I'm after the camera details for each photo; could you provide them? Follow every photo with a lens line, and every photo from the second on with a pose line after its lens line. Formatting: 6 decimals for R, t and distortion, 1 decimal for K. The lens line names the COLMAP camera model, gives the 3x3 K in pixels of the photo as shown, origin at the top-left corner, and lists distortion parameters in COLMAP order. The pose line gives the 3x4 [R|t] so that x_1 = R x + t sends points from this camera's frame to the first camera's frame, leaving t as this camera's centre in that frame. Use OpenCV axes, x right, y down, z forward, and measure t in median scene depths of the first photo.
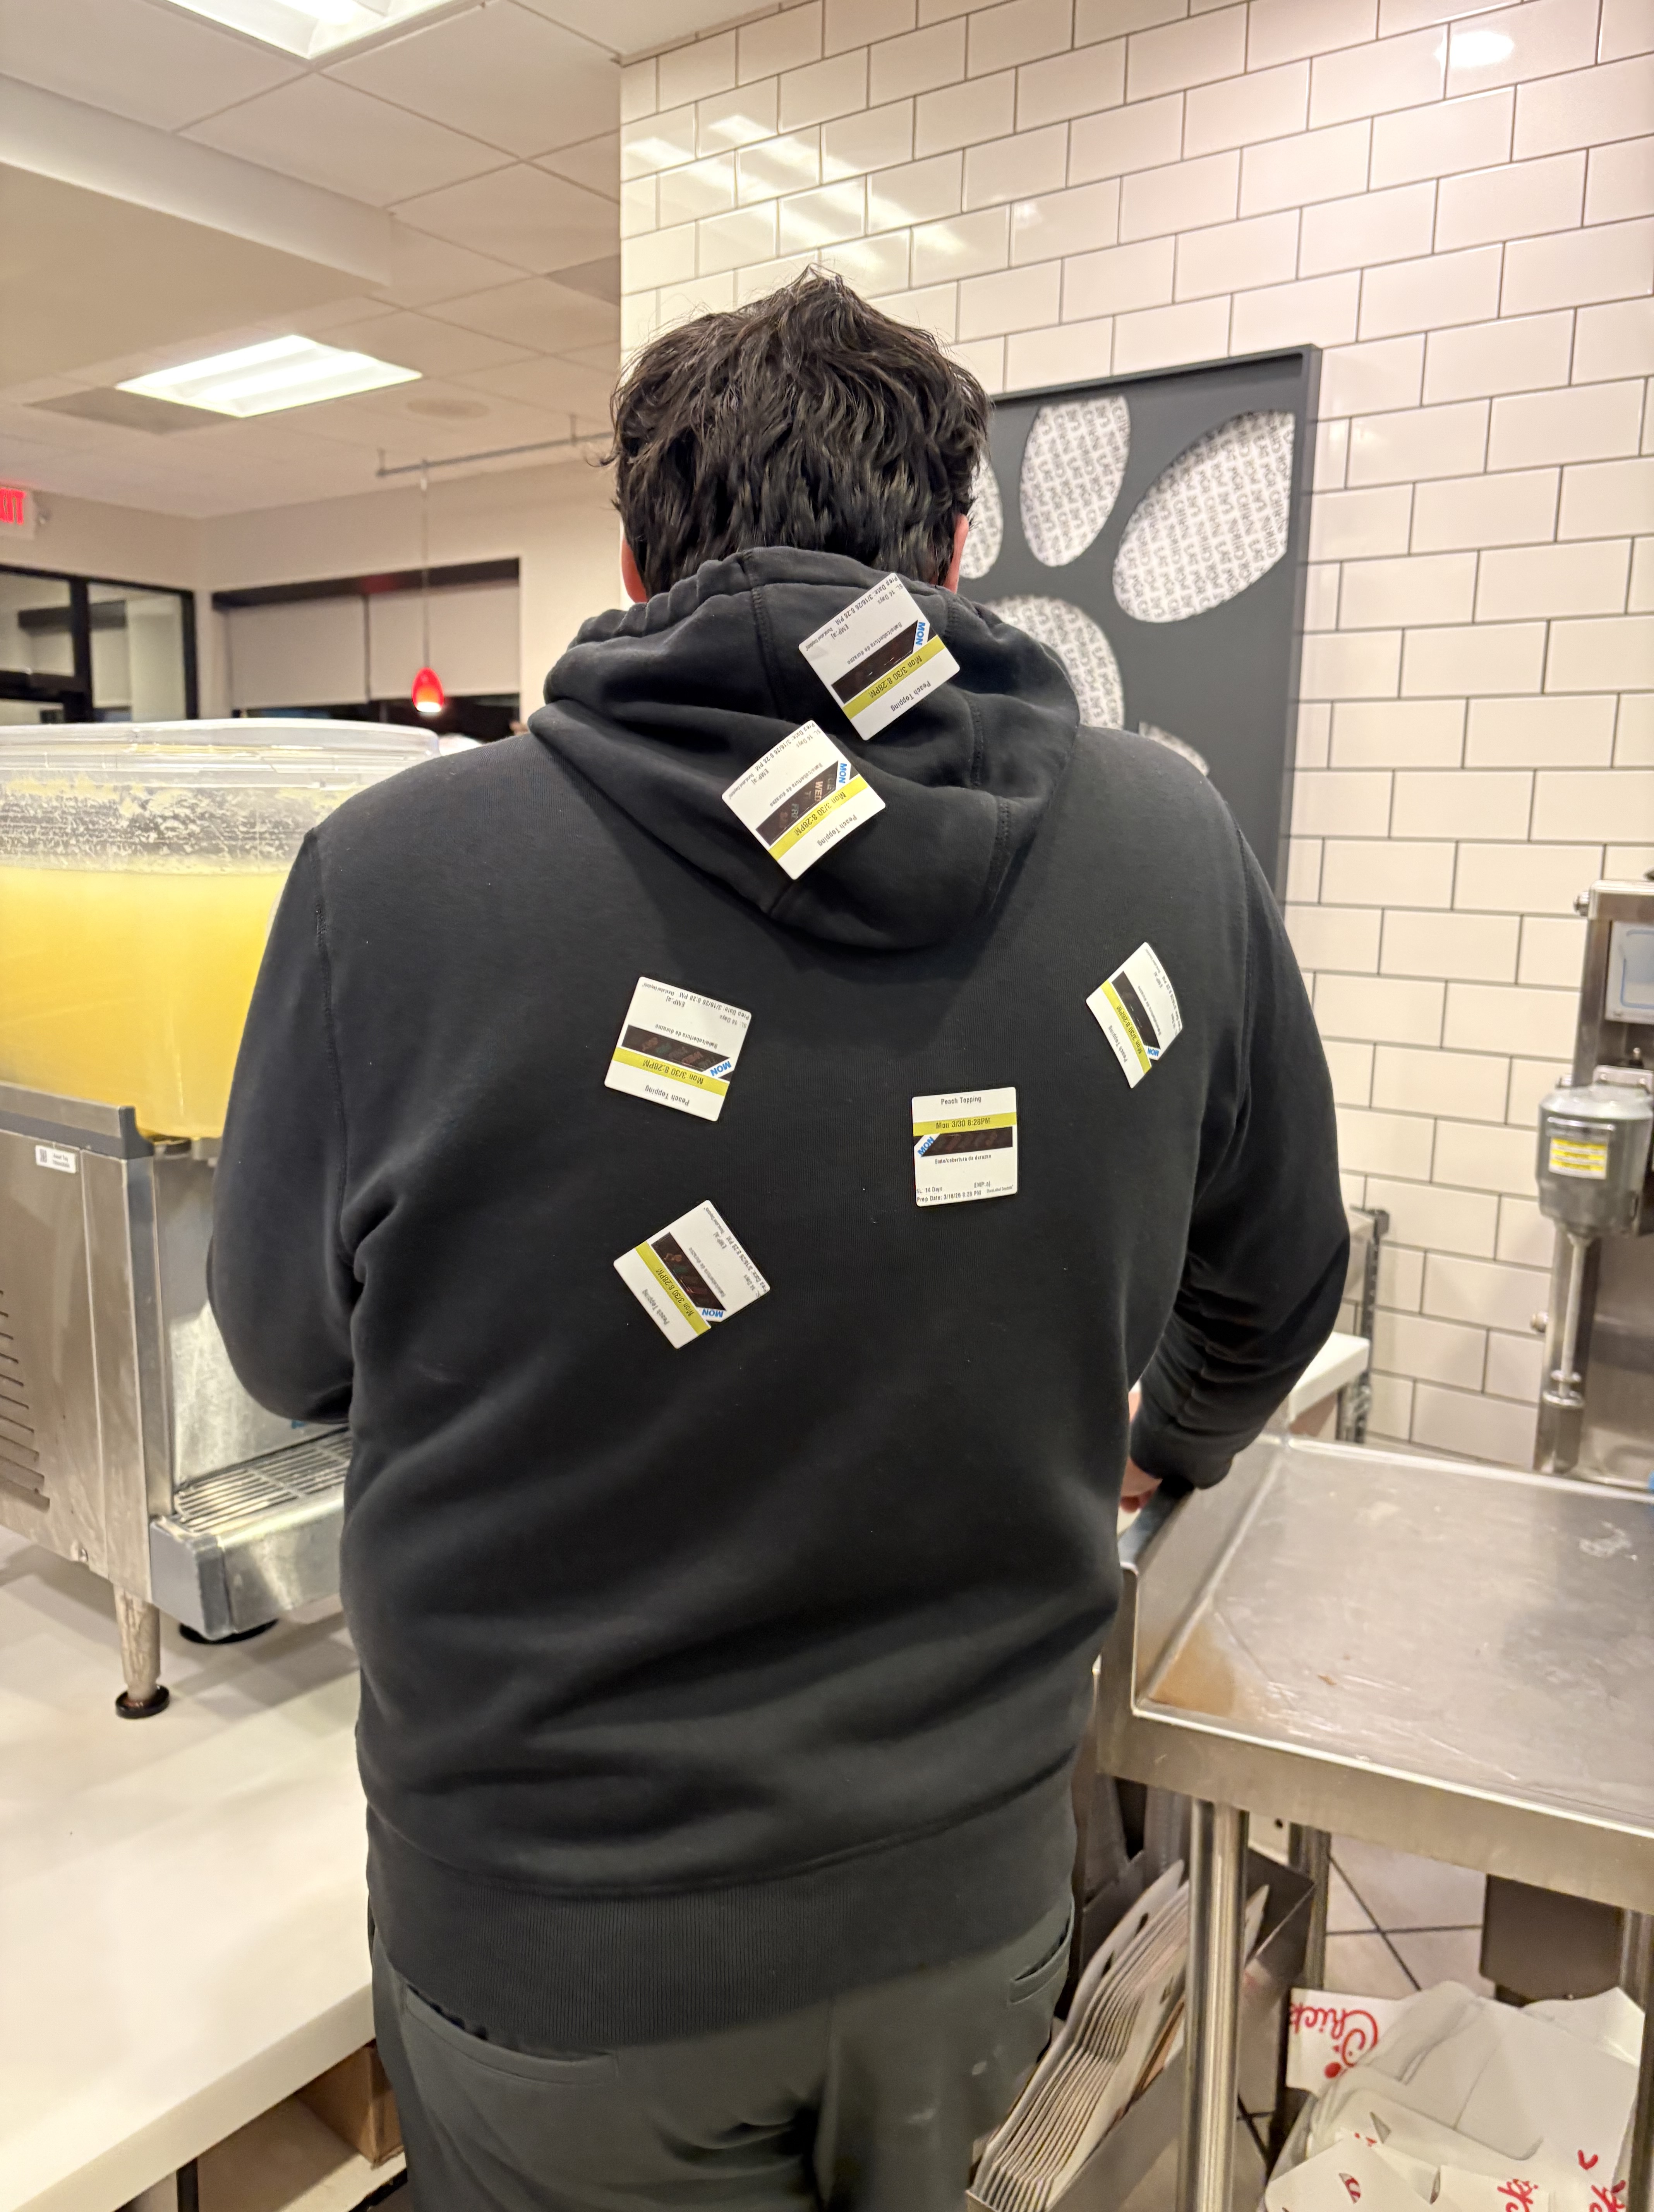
lens RADIAL K [[1693.1, 0, 830.9], [0, 1693.1, 1099.2], [0, 0, 1]] dist [0.036601, -0.089739]
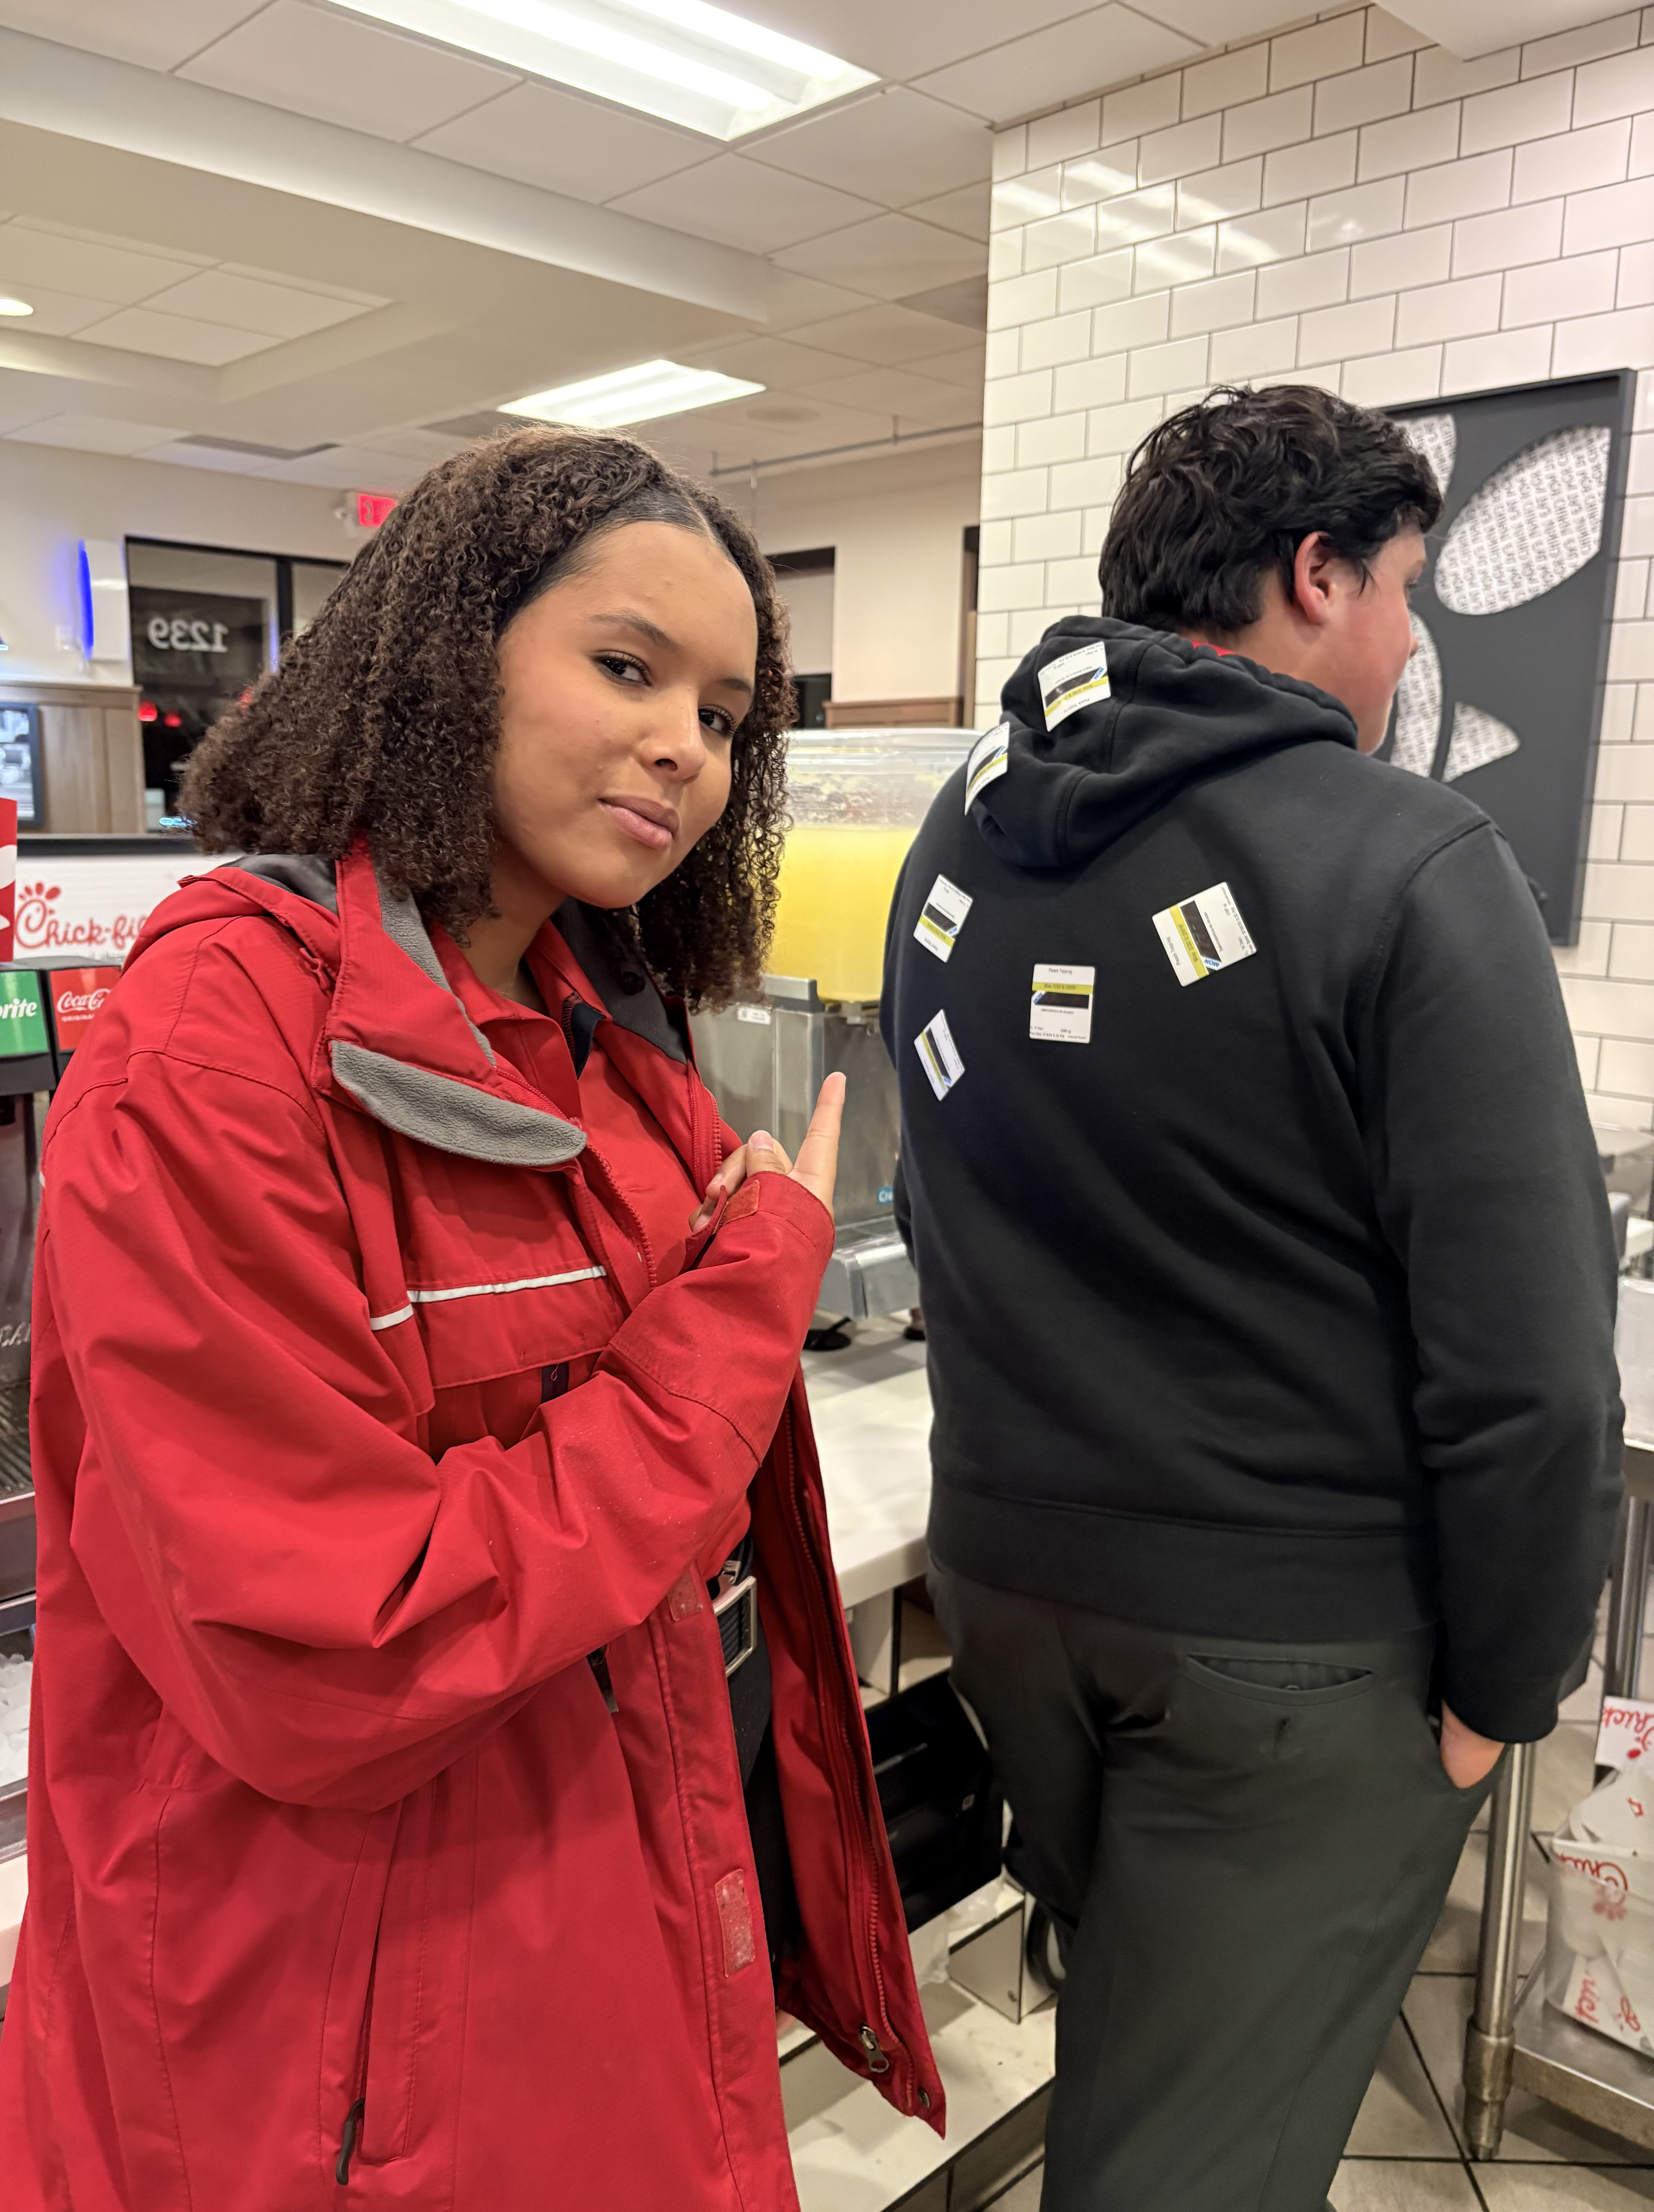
lens RADIAL K [[1582.9, 0, 827.0], [0, 1582.9, 1106.0], [0, 0, 1]] dist [-0.000898, -0.060012]
pose [[0.983660, 0.034523, -0.176693, -0.031405], [-0.028746, 0.998969, 0.035149, 0.015379], [0.177724, -0.029495, 0.983638, -0.096846]]
